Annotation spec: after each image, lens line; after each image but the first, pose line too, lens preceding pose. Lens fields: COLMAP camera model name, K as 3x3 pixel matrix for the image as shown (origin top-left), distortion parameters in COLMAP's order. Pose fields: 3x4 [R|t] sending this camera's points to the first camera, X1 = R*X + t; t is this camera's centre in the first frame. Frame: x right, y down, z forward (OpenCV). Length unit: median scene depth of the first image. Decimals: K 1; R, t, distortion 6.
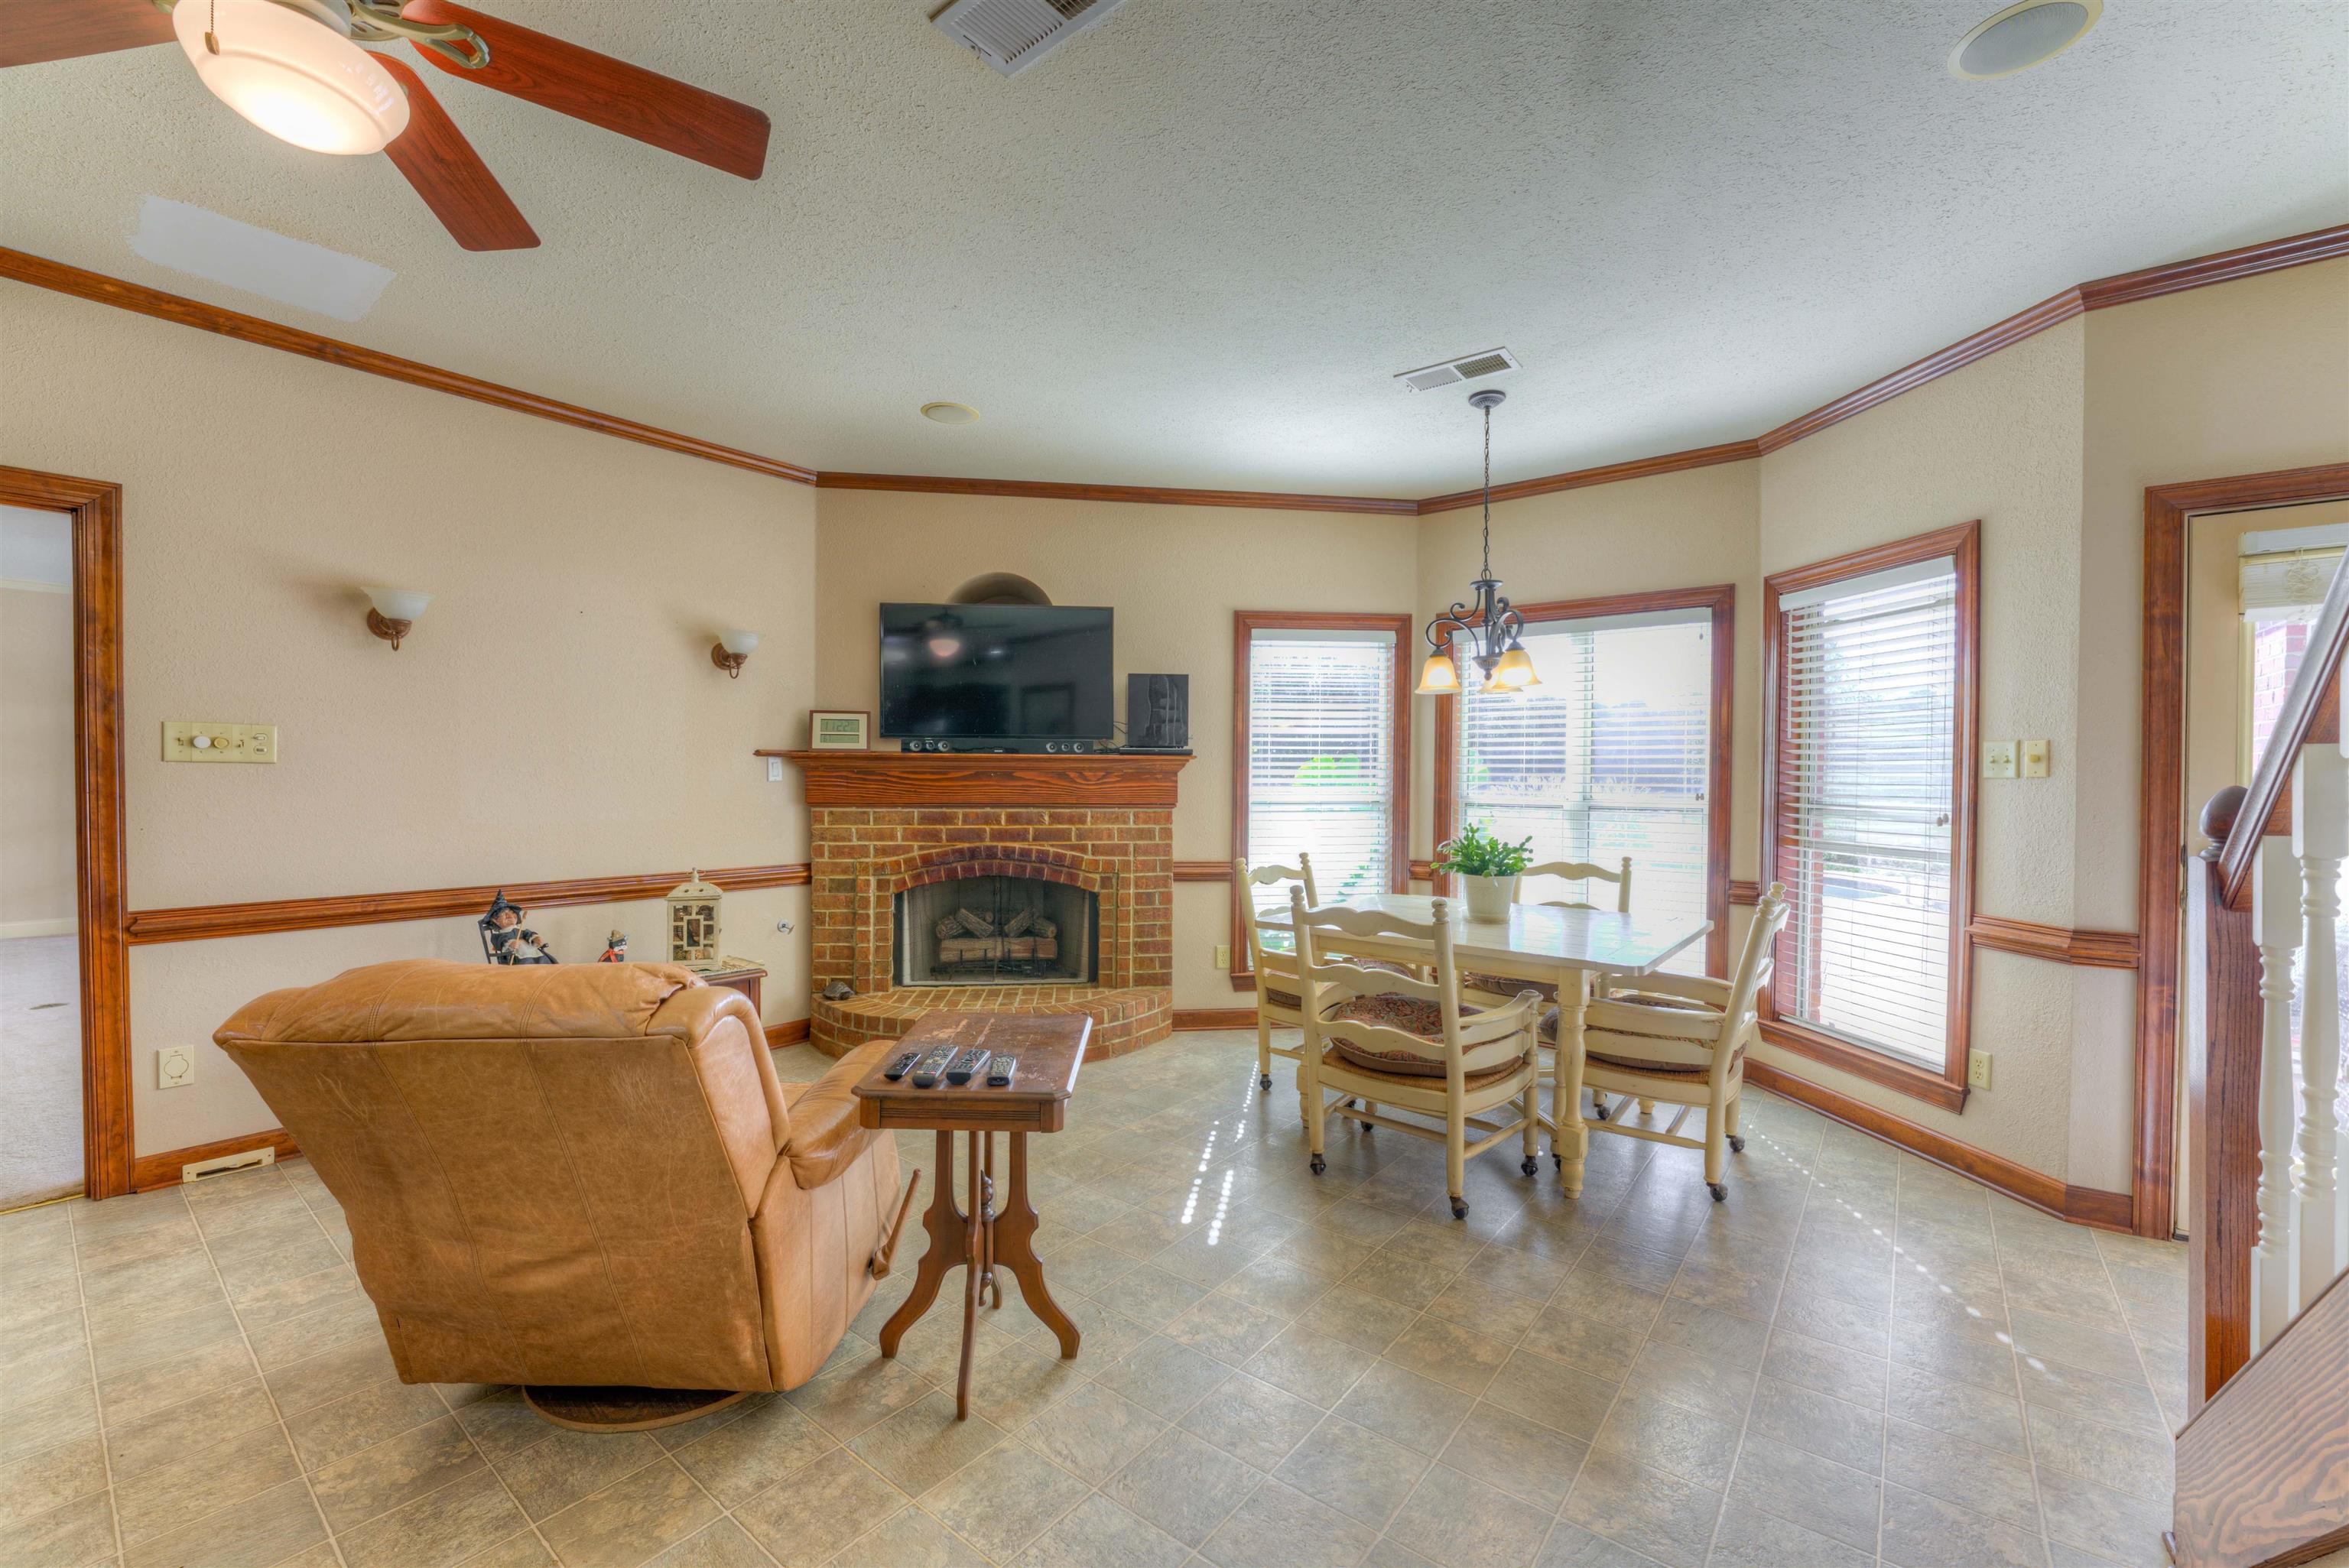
lens RADIAL K [[966.2, 0, 1174.5], [0, 966.2, 784.0], [0, 0, 1]] dist [-0.024446, -0.000163]
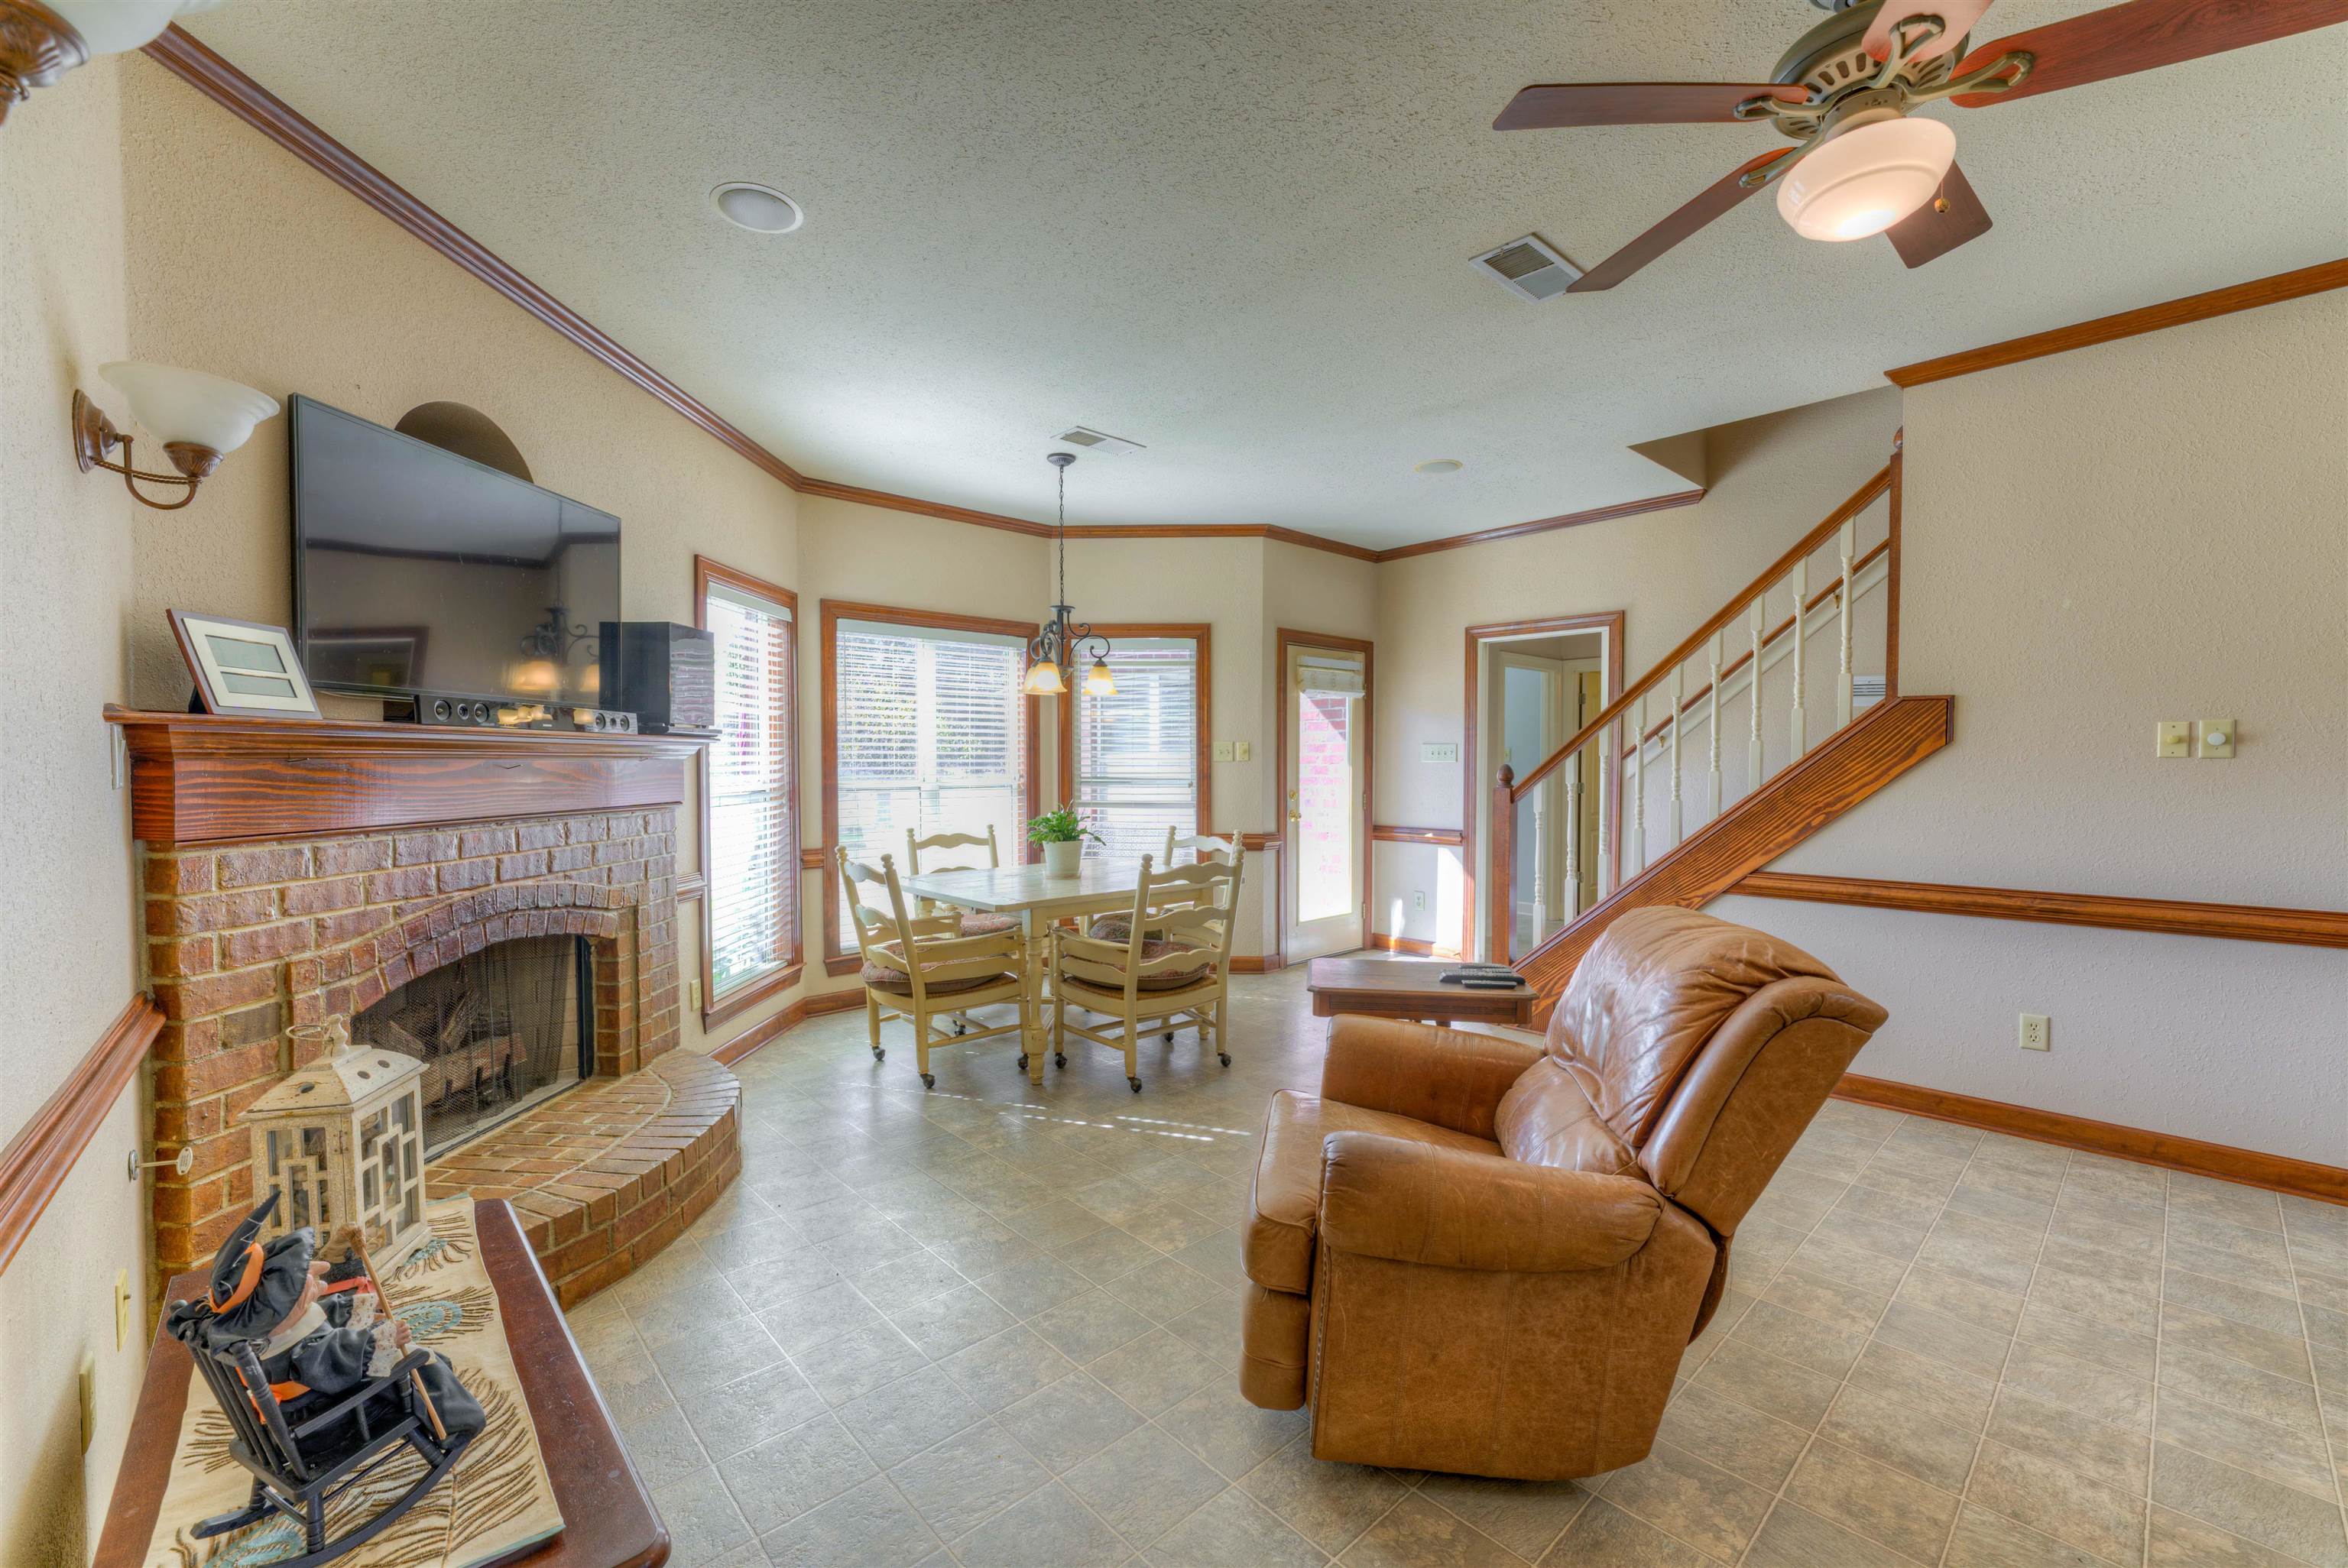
lens RADIAL K [[948.6, 0, 1172.5], [0, 948.6, 789.6], [0, 0, 1]] dist [-0.023871, 0.003605]
pose [[0.155711, -0.034470, 0.987201, -0.802582], [0.014290, 0.999365, 0.032640, -0.009465], [-0.987699, 0.009025, 0.156105, 0.612577]]
